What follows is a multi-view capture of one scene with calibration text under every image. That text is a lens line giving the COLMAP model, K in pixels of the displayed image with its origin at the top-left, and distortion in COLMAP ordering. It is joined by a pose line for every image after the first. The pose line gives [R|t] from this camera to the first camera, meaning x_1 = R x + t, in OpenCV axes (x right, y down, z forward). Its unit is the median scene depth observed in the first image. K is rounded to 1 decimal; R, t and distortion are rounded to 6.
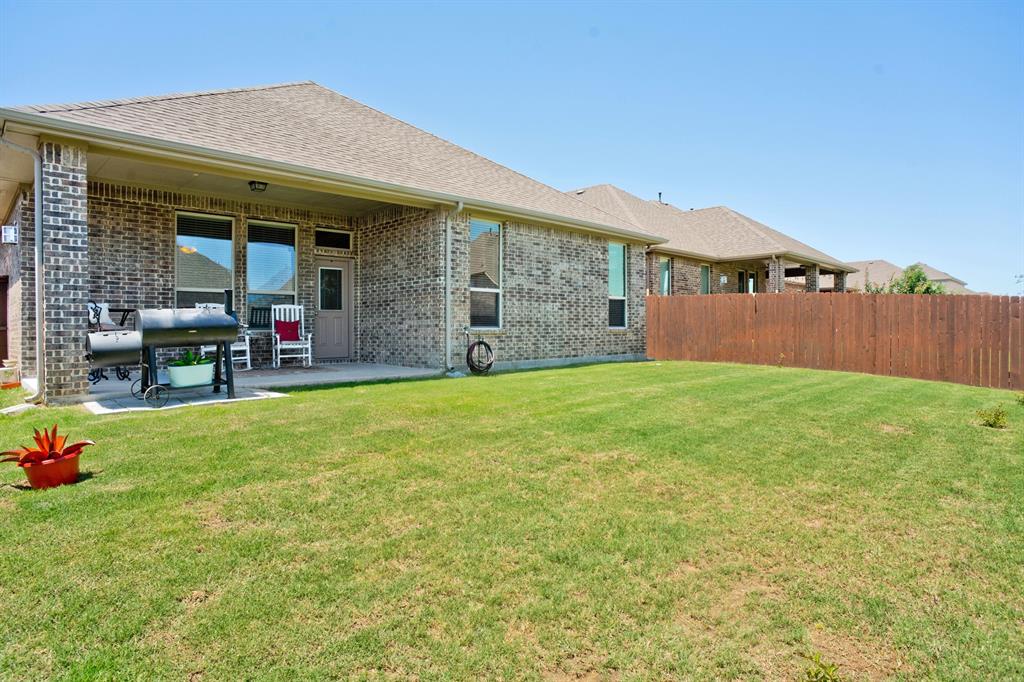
lens RADIAL K [[585.3, 0, 486.5], [0, 585.3, 339.2], [0, 0, 1]] dist [-0.015437, 0.010570]
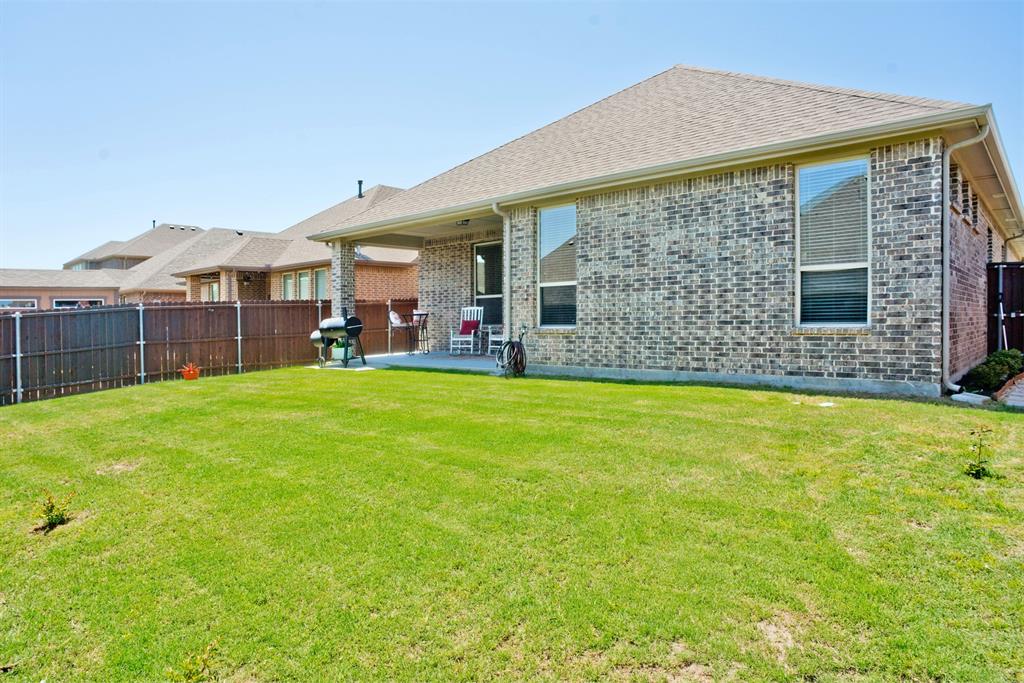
lens RADIAL K [[585.3, 0, 504.4], [0, 585.3, 319.1], [0, 0, 1]] dist [-0.015437, 0.010570]
pose [[0.121536, 0.008336, -0.992552, 0.851086], [0.006246, 0.999939, 0.009163, -0.038242], [0.992567, -0.007313, 0.121476, 0.789276]]
